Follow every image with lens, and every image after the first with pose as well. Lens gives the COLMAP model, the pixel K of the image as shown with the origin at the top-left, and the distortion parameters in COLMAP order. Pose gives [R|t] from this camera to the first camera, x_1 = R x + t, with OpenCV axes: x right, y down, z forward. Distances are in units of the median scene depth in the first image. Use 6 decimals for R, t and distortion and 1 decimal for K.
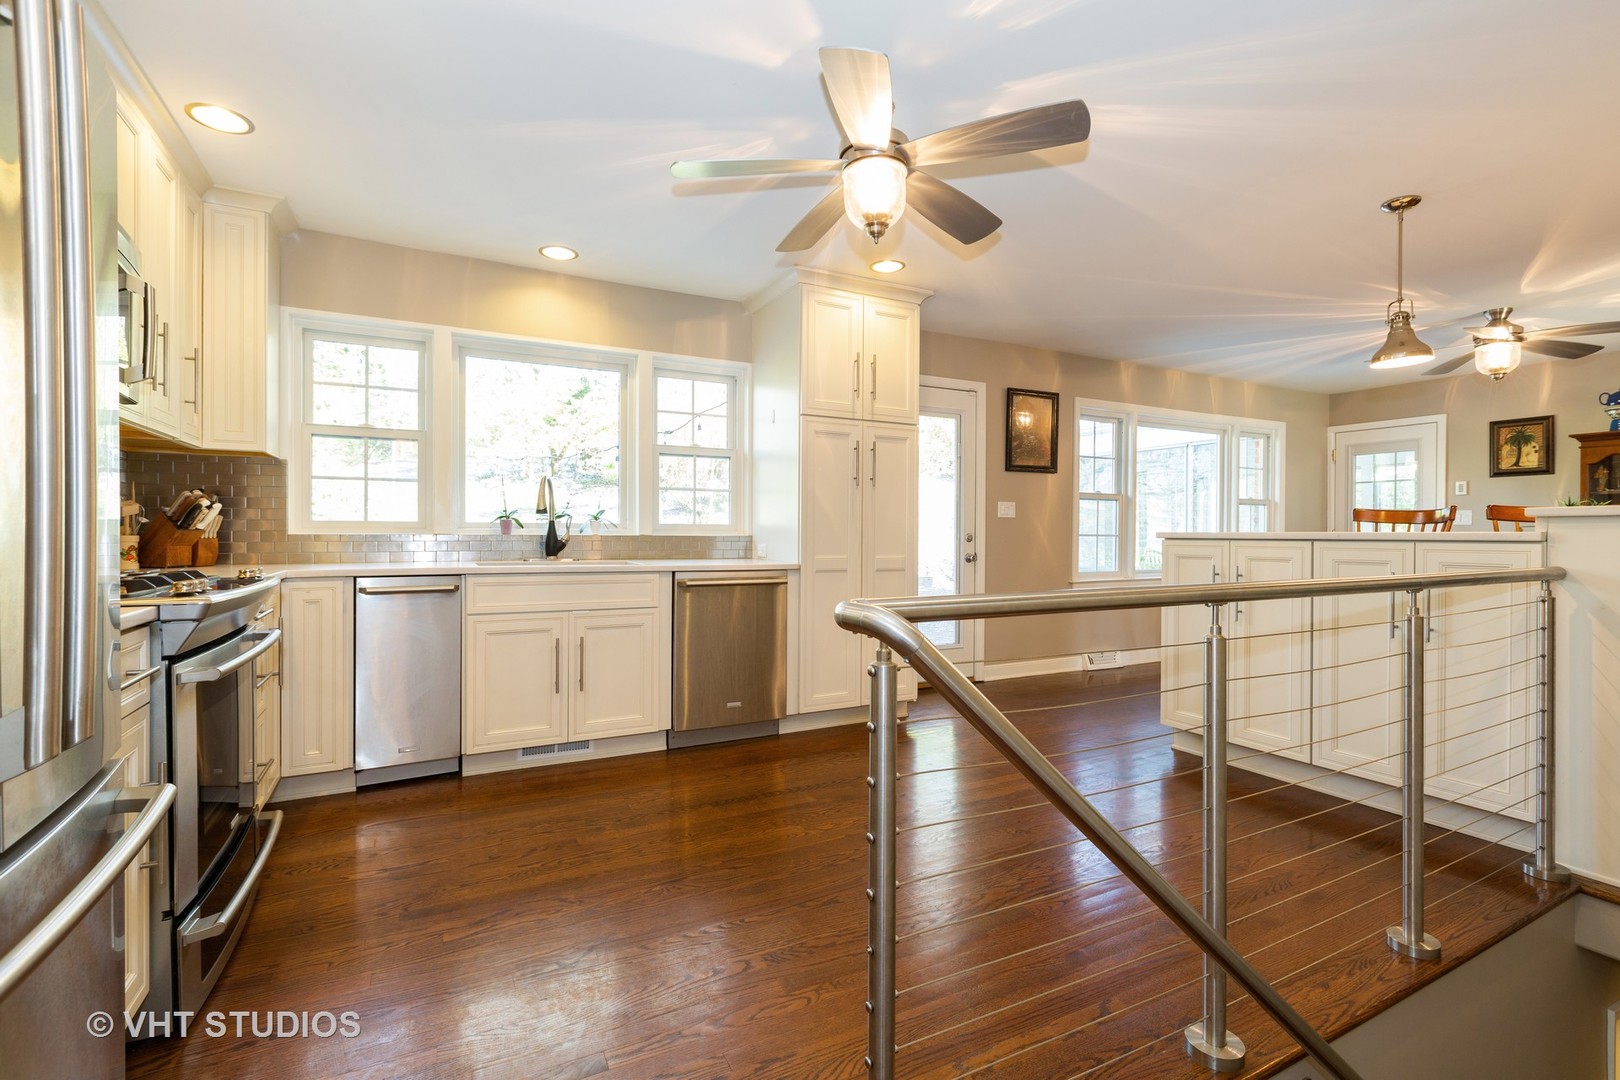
lens RADIAL K [[728.0, 0, 807.5], [0, 728.0, 531.8], [0, 0, 1]] dist [0.000685, 0.000194]
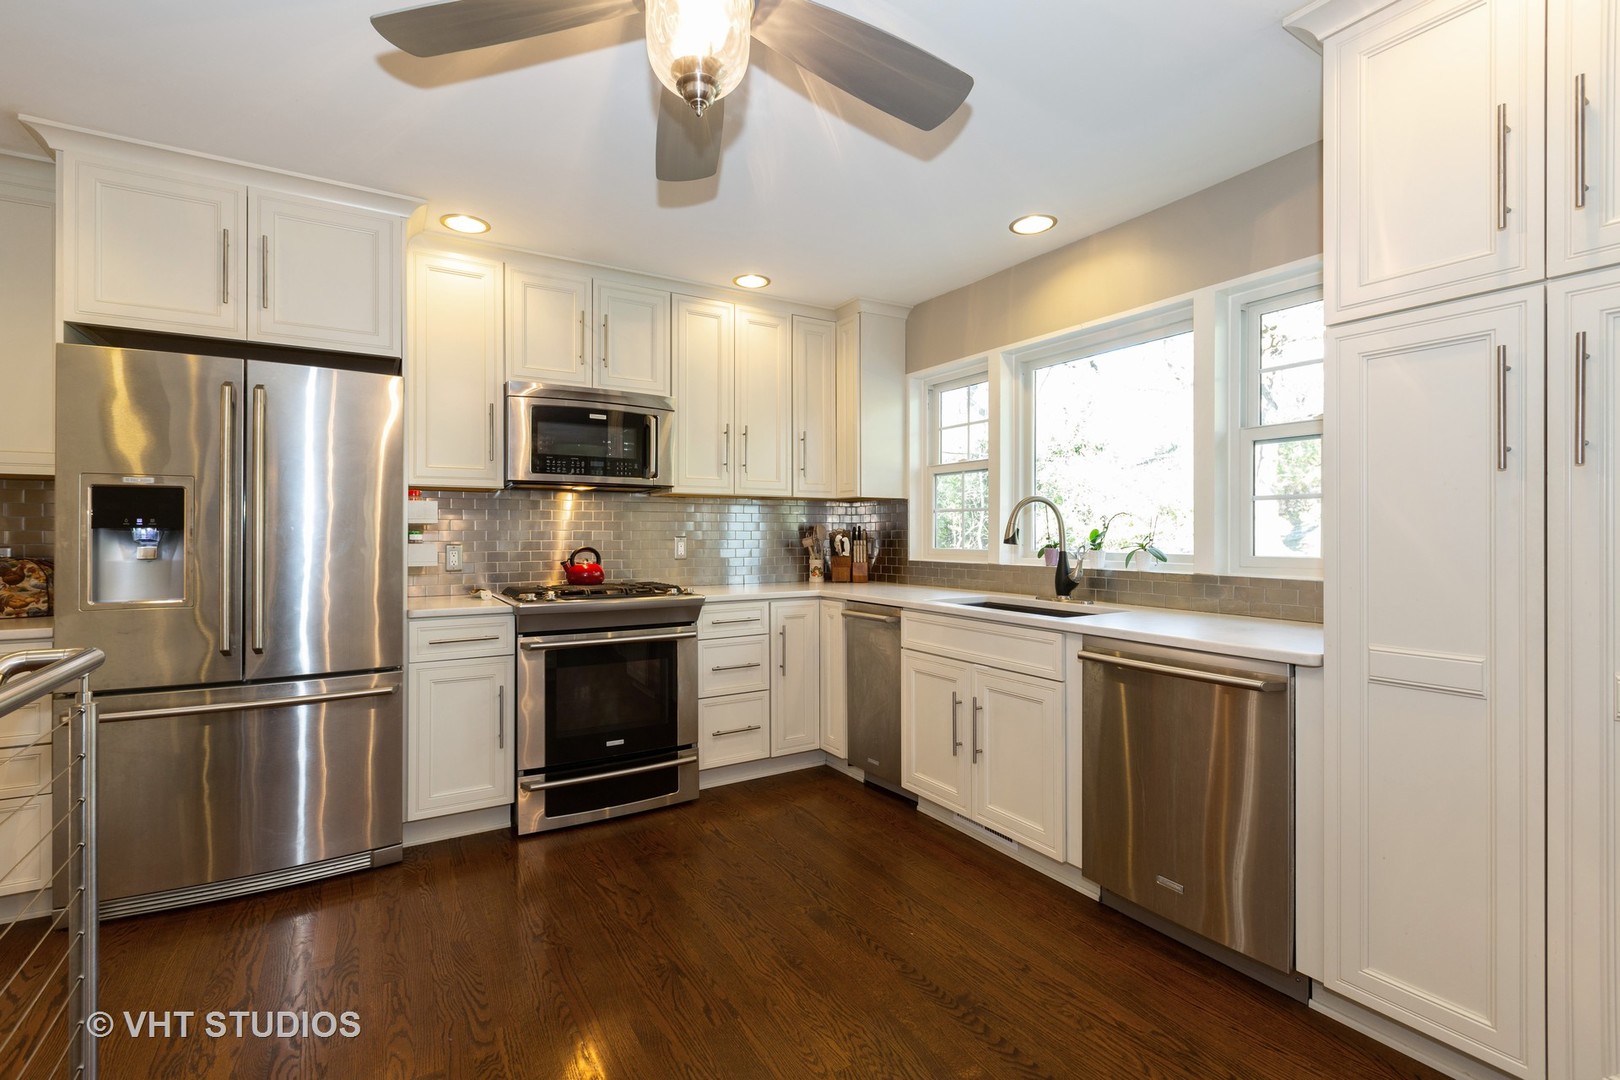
lens RADIAL K [[728.0, 0, 807.5], [0, 728.0, 531.8], [0, 0, 1]] dist [0.000685, 0.000194]
pose [[0.066104, -0.008703, -0.997775, 0.388470], [-0.003693, 0.999953, -0.008966, -0.025294], [0.997806, 0.004277, 0.066069, 0.594916]]
